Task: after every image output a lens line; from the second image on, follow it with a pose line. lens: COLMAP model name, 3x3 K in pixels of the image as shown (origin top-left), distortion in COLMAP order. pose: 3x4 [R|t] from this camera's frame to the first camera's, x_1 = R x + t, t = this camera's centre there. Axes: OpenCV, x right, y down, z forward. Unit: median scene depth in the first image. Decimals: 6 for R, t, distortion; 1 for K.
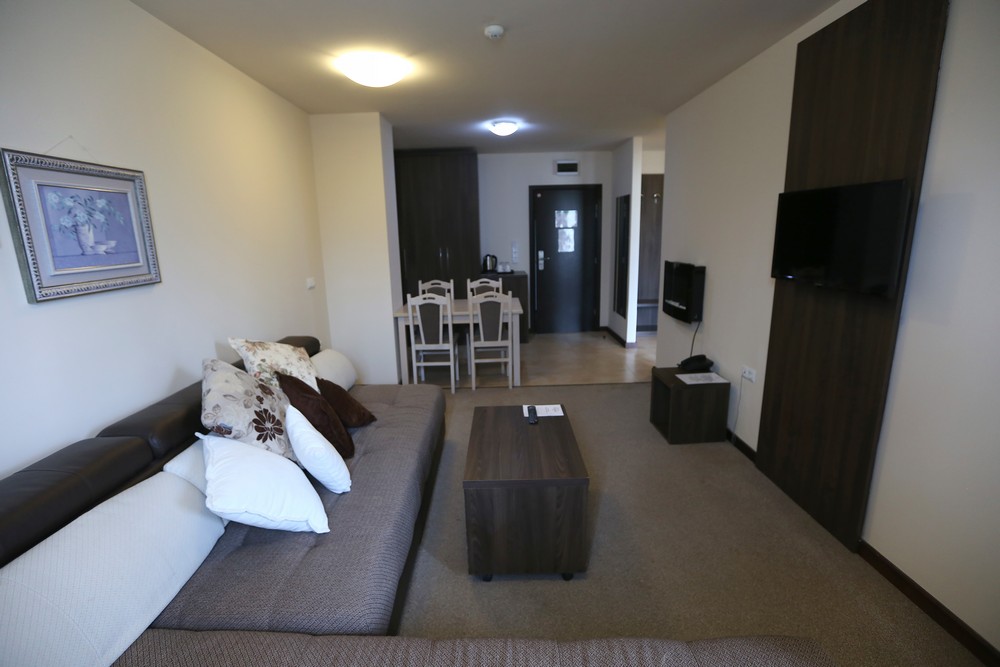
lens RADIAL K [[456.4, 0, 500.0], [0, 456.4, 333.5], [0, 0, 1]] dist [-0.060304, 0.022382]
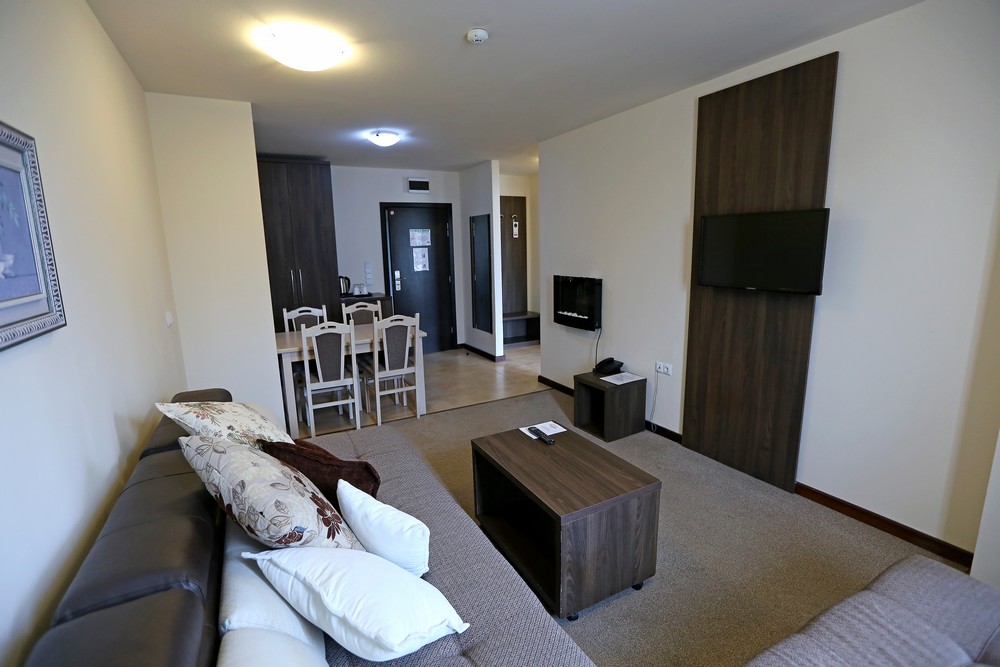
lens RADIAL K [[456.4, 0, 500.0], [0, 456.4, 333.5], [0, 0, 1]] dist [-0.060304, 0.022382]
pose [[0.883258, -0.083354, 0.461418, -0.254210], [0.103610, 0.994442, -0.018690, -0.016132], [-0.457296, 0.064316, 0.886986, 0.101142]]
